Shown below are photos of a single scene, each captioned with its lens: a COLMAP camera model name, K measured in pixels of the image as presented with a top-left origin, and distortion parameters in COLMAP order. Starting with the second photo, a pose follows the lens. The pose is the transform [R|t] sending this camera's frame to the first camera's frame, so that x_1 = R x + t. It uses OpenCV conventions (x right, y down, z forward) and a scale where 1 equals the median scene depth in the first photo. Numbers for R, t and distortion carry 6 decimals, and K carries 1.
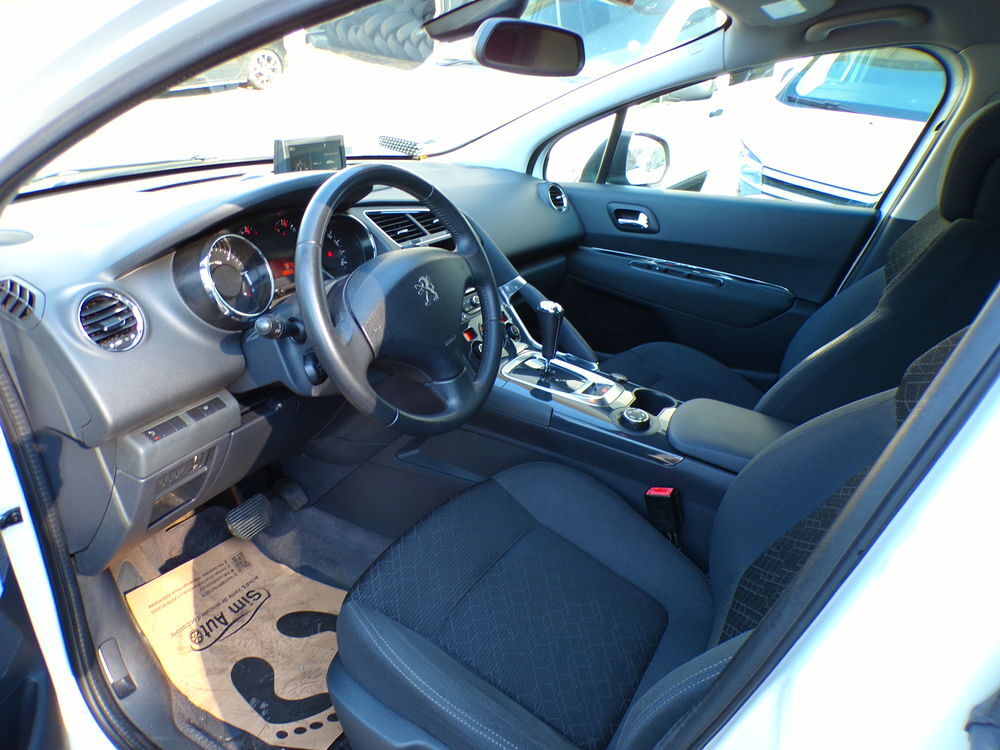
lens RADIAL K [[695.4, 0, 500.0], [0, 695.4, 375.0], [0, 0, 1]] dist [-0.079604, -0.000040]
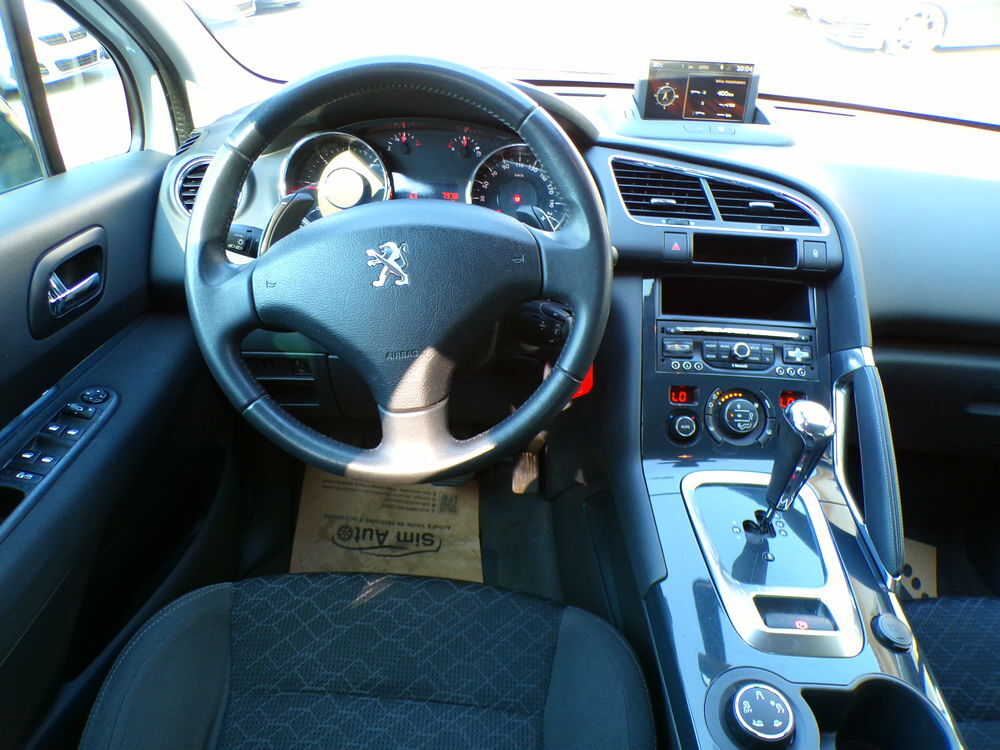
lens RADIAL K [[695.4, 0, 500.0], [0, 695.4, 375.0], [0, 0, 1]] dist [-0.079604, -0.000040]
pose [[0.460985, 0.420716, -0.781339, 0.341775], [-0.372703, 0.890844, 0.259787, -0.166674], [0.805348, 0.171450, 0.567468, 0.520740]]
